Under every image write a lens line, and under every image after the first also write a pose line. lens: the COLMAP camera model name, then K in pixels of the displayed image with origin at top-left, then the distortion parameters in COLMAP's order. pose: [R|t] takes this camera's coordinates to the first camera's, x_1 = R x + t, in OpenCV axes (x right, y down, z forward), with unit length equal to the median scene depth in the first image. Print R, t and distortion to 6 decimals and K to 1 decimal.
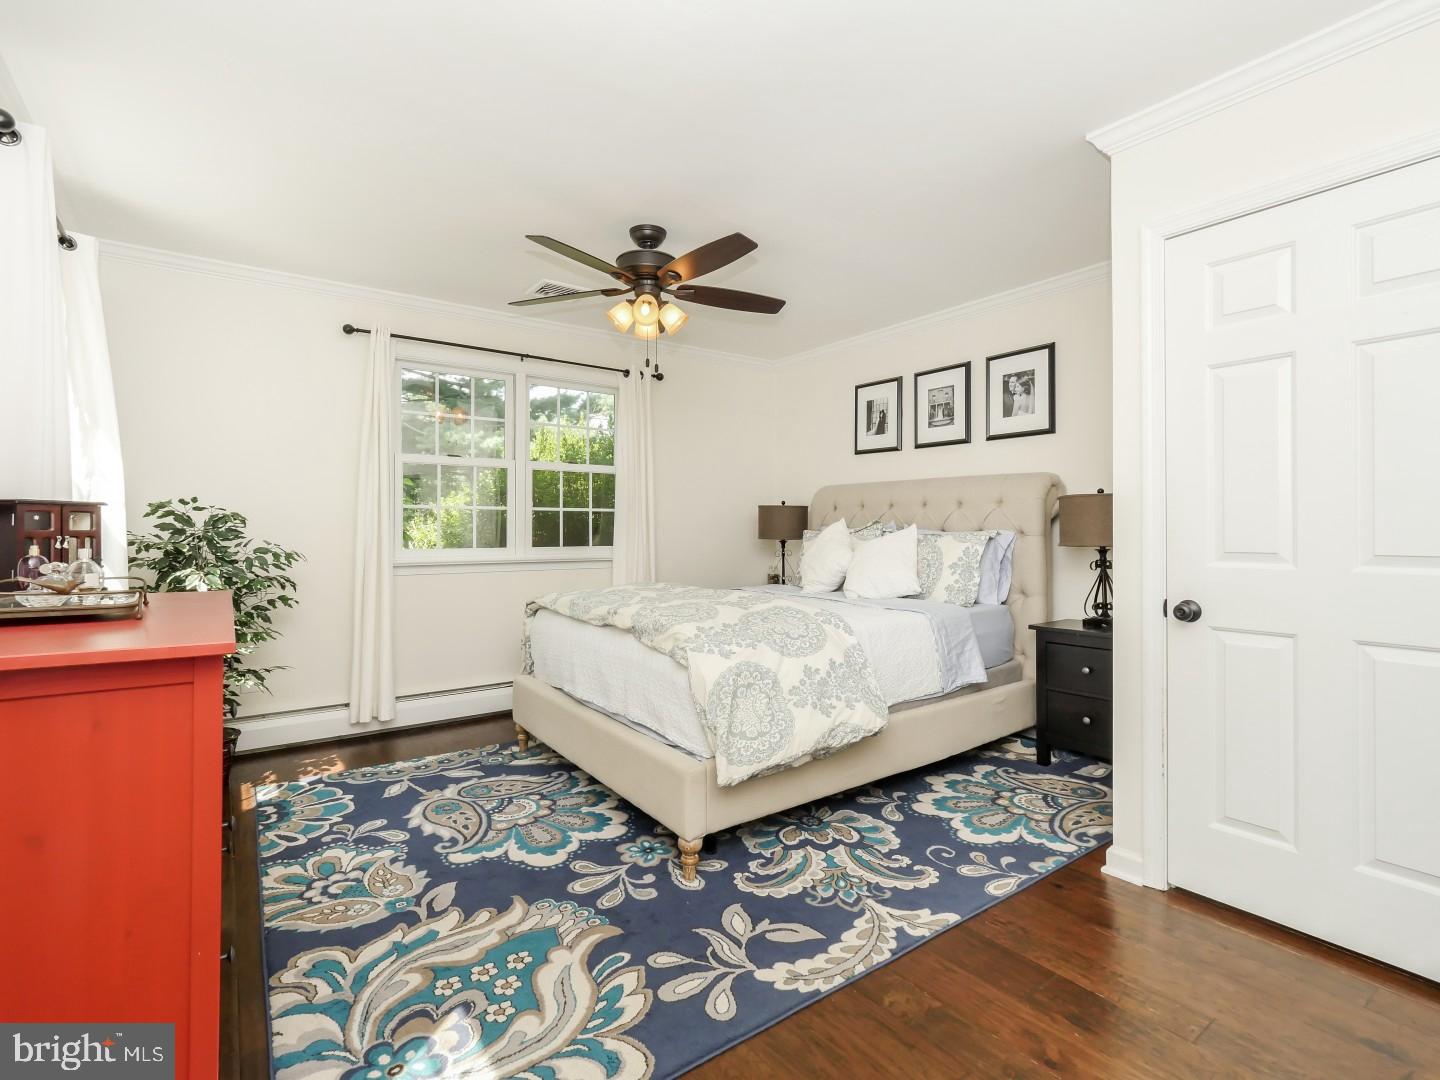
lens RADIAL K [[704.8, 0, 730.0], [0, 704.8, 525.1], [0, 0, 1]] dist [-0.000465, -0.000325]
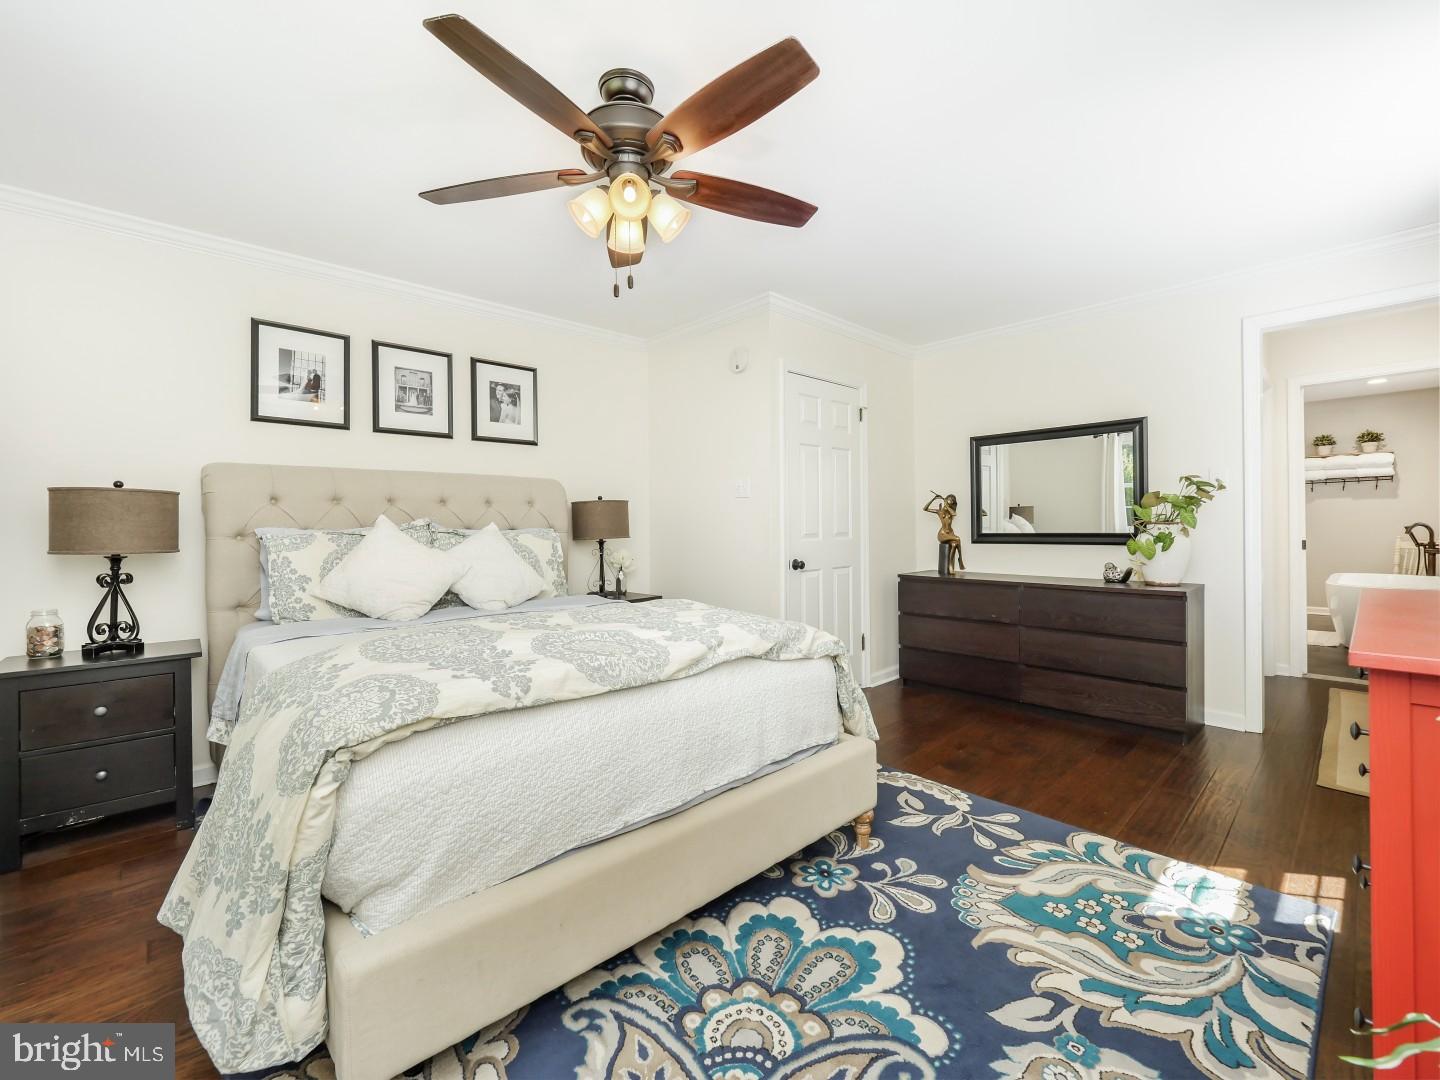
lens RADIAL K [[612.9, 0, 721.3], [0, 612.9, 526.8], [0, 0, 1]] dist [-0.017194, 0.006966]
pose [[-0.126900, -0.005280, 0.991901, -1.049624], [0.007545, 0.999952, 0.006288, 0.001702], [-0.991887, 0.008282, -0.126854, 1.459229]]
